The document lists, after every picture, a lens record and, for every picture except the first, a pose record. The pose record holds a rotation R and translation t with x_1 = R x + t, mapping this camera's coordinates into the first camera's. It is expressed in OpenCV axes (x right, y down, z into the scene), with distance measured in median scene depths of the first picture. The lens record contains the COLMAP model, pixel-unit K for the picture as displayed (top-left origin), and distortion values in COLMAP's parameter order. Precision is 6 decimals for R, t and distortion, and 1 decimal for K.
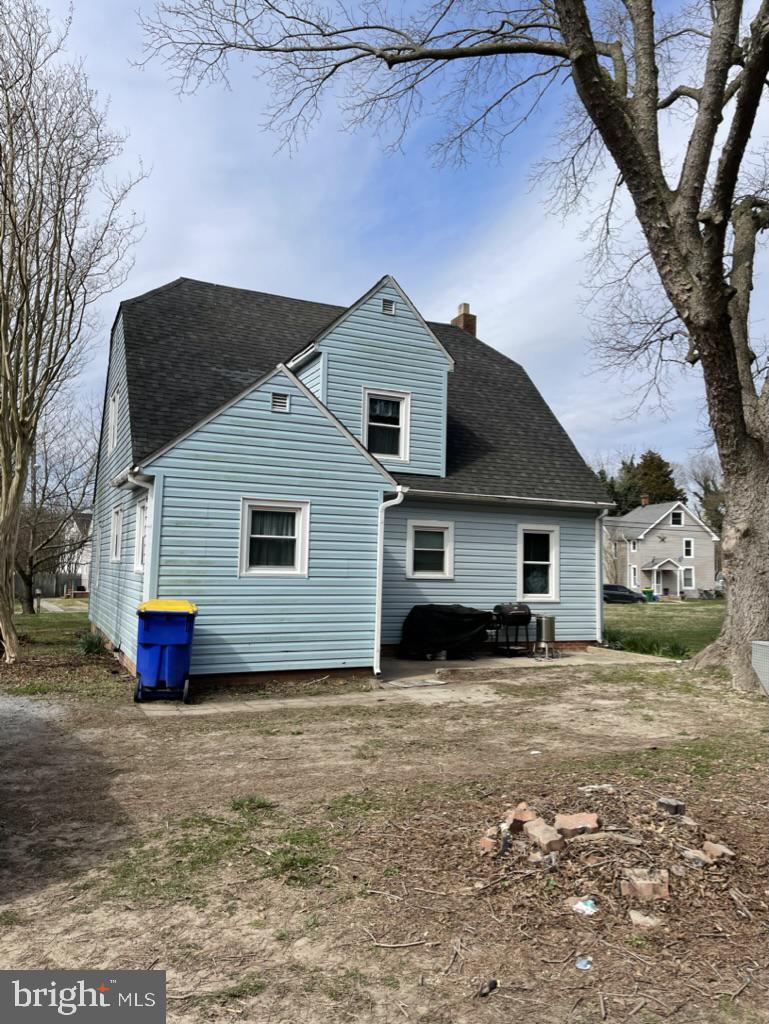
lens RADIAL K [[764.5, 0, 388.2], [0, 764.5, 511.3], [0, 0, 1]] dist [0.049451, -0.040634]
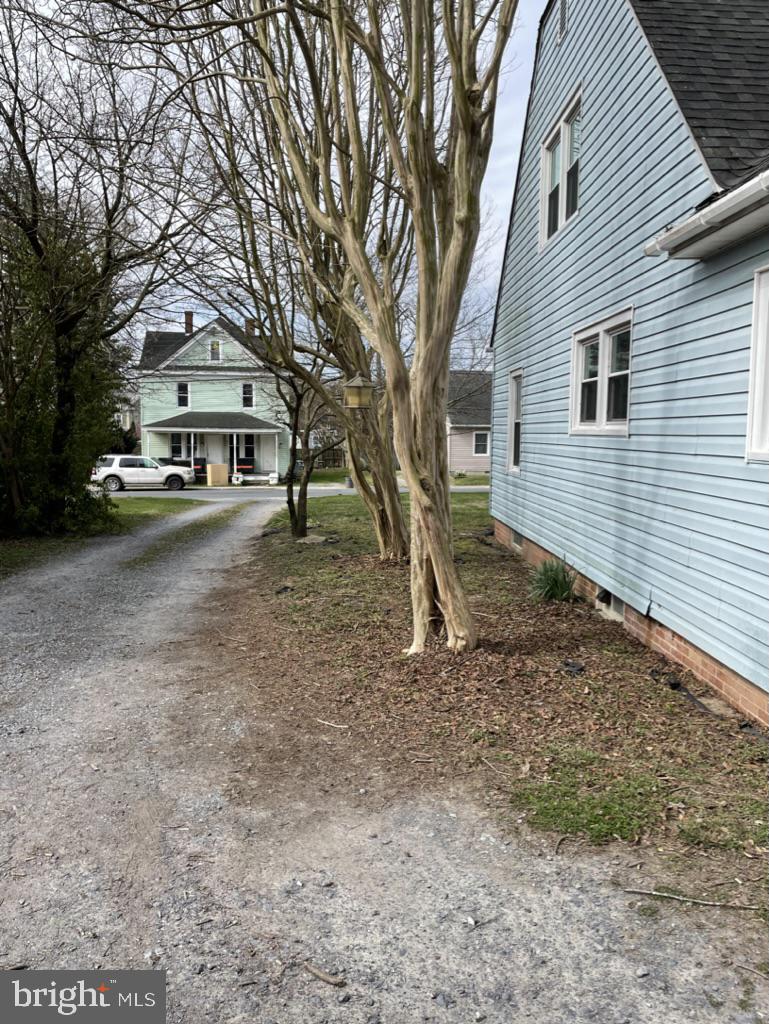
lens RADIAL K [[764.5, 0, 385.6], [0, 764.5, 510.3], [0, 0, 1]] dist [0.049451, -0.040634]
pose [[0.920302, 0.022296, -0.390572, -0.335538], [0.042915, 0.986595, 0.157441, 0.035036], [0.388847, -0.161655, 0.907009, 0.550272]]
